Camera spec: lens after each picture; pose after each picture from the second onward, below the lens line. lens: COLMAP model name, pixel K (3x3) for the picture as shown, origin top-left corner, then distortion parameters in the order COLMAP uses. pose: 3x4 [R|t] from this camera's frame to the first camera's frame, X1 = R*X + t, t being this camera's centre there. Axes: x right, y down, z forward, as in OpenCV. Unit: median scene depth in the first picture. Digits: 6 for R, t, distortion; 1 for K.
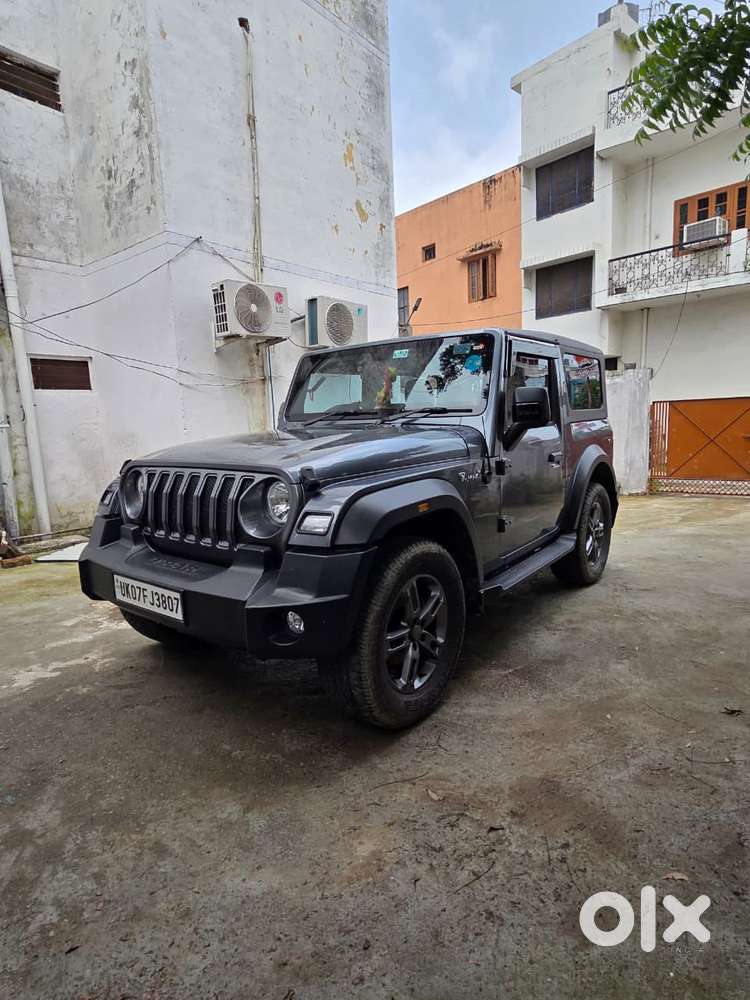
lens RADIAL K [[555.7, 0, 381.5], [0, 555.7, 503.0], [0, 0, 1]] dist [-0.000508, -0.002545]
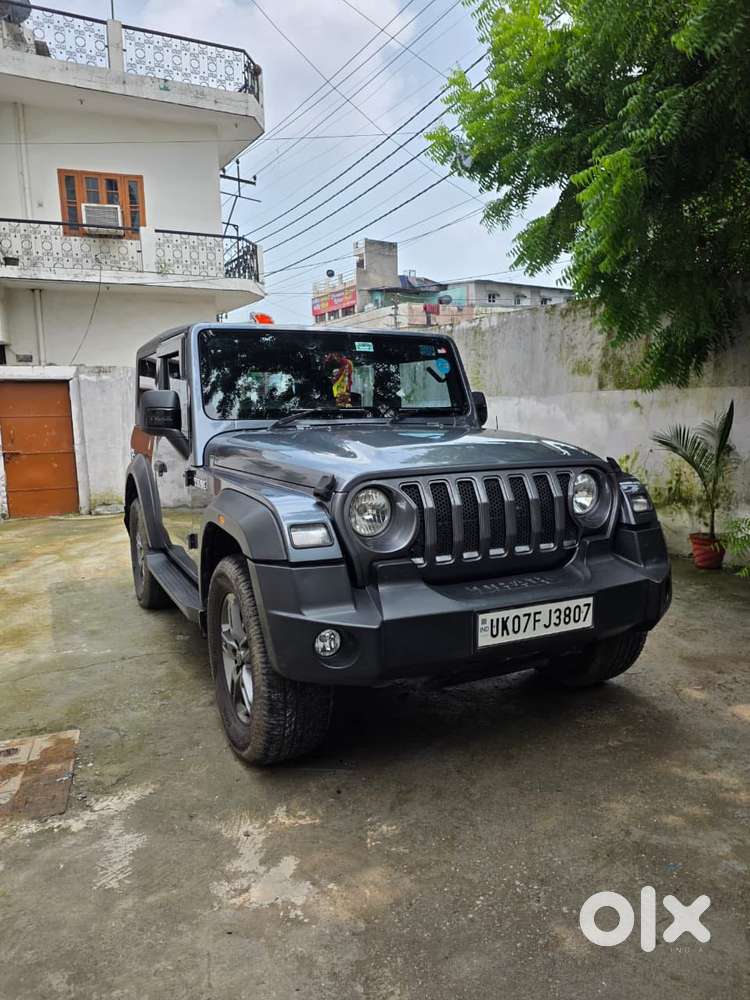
lens RADIAL K [[688.1, 0, 384.3], [0, 688.1, 507.6], [0, 0, 1]] dist [0.041355, -0.023527]
pose [[0.442277, -0.101324, 0.891137, -1.063319], [0.132635, 0.990062, 0.046744, -0.060596], [-0.887017, 0.097522, 0.451321, 0.529465]]
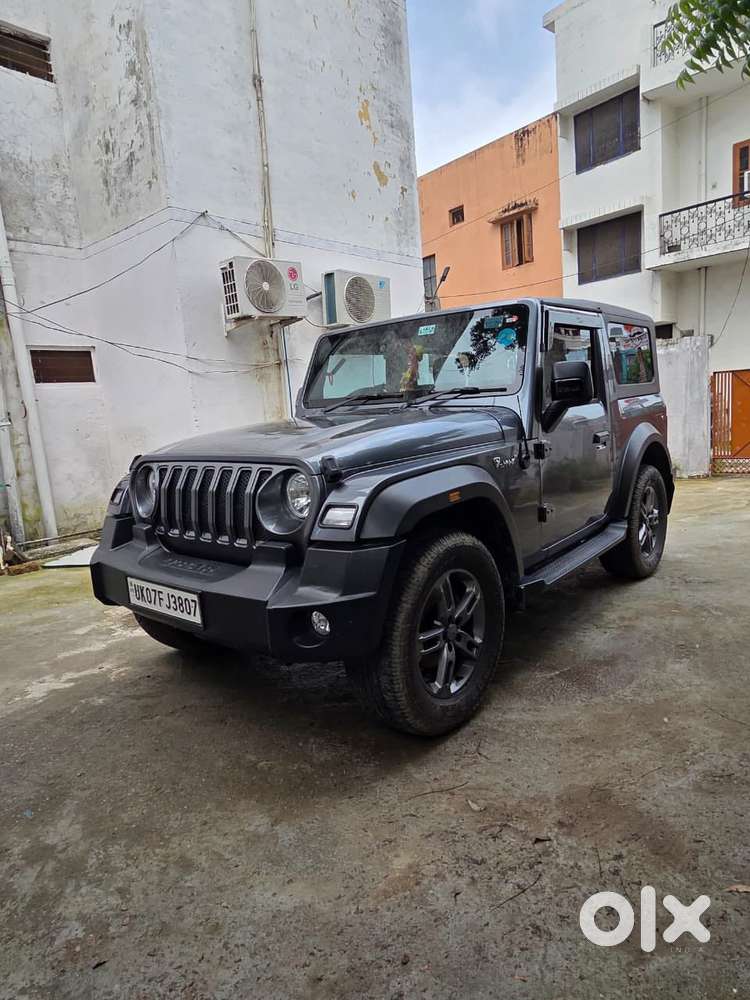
lens RADIAL K [[612.8, 0, 388.9], [0, 612.8, 502.0], [0, 0, 1]] dist [0.000459, -0.002160]
pose [[0.998856, -0.028440, -0.038441, 0.003373], [0.028837, 0.999536, 0.009821, 0.002930], [0.038144, -0.010918, 0.999213, -0.014692]]
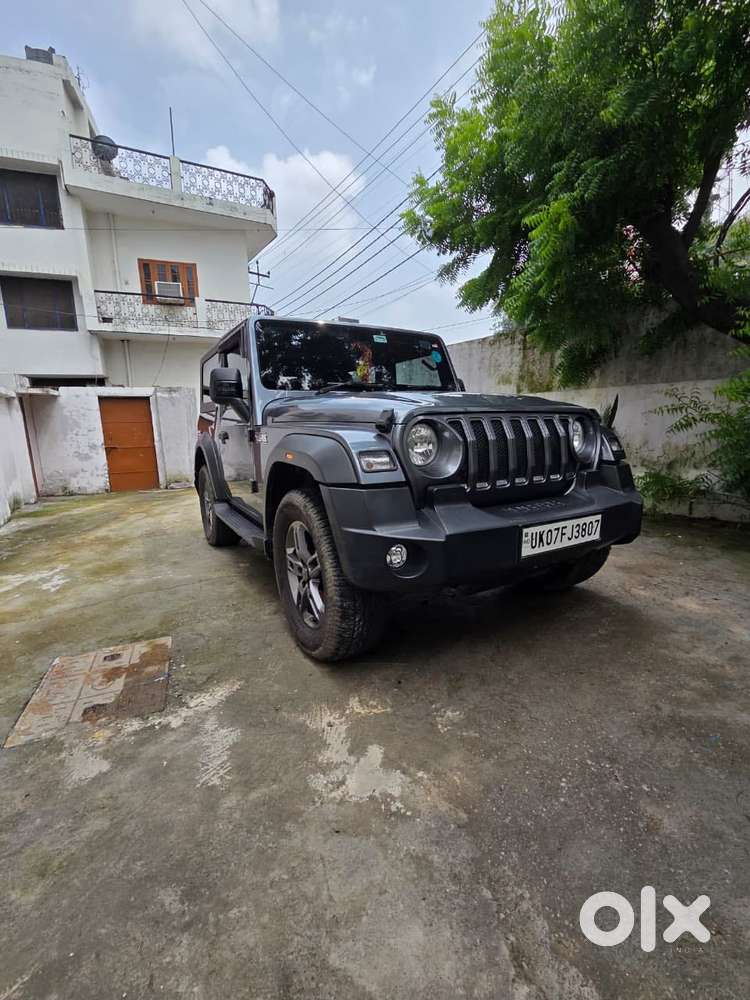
lens RADIAL K [[428.5, 0, 375.8], [0, 428.5, 502.8], [0, 0, 1]] dist [-0.006971, 0.001481]
pose [[0.389338, -0.137880, 0.910717, -0.921620], [0.147968, 0.985254, 0.085907, -0.003273], [-0.909132, 0.101310, 0.403998, 0.731228]]
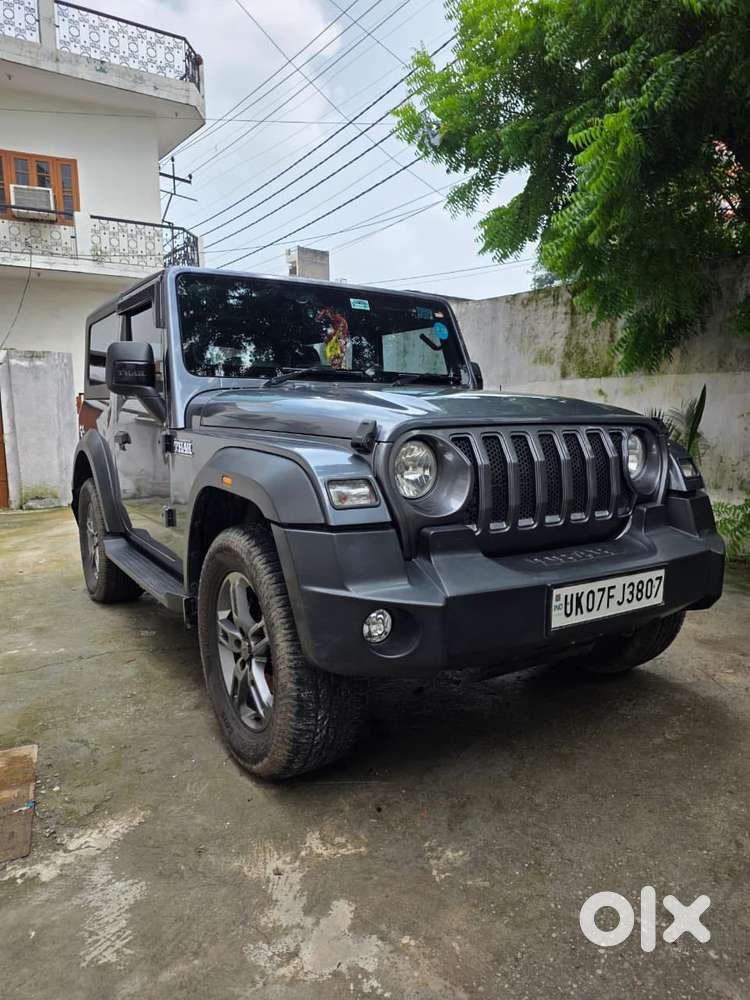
lens RADIAL K [[662.5, 0, 385.3], [0, 662.5, 507.6], [0, 0, 1]] dist [0.024720, -0.014454]
pose [[0.342815, -0.098758, 0.934197, -0.967925], [0.129870, 0.989892, 0.056989, -0.024345], [-0.930383, 0.101787, 0.352176, 0.706875]]
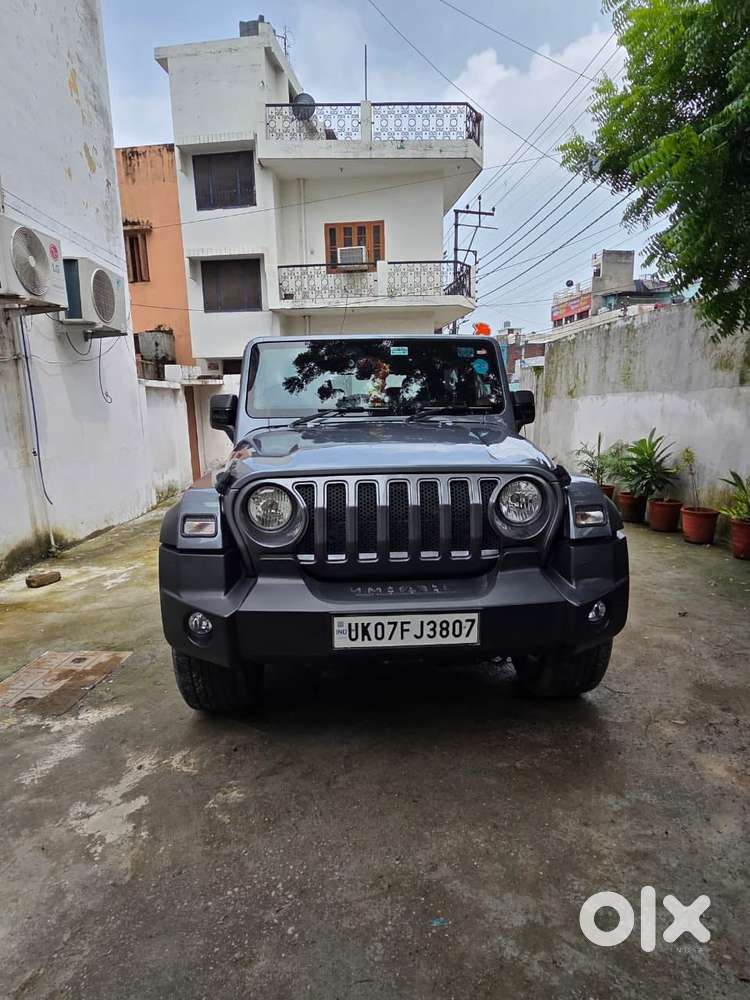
lens RADIAL K [[555.7, 0, 381.2], [0, 555.7, 505.9], [0, 0, 1]] dist [-0.000508, -0.002545]
pose [[0.760411, -0.096431, 0.642243, -0.713861], [0.087774, 0.995101, 0.045488, -0.043240], [-0.643483, 0.021782, 0.765150, 0.284067]]
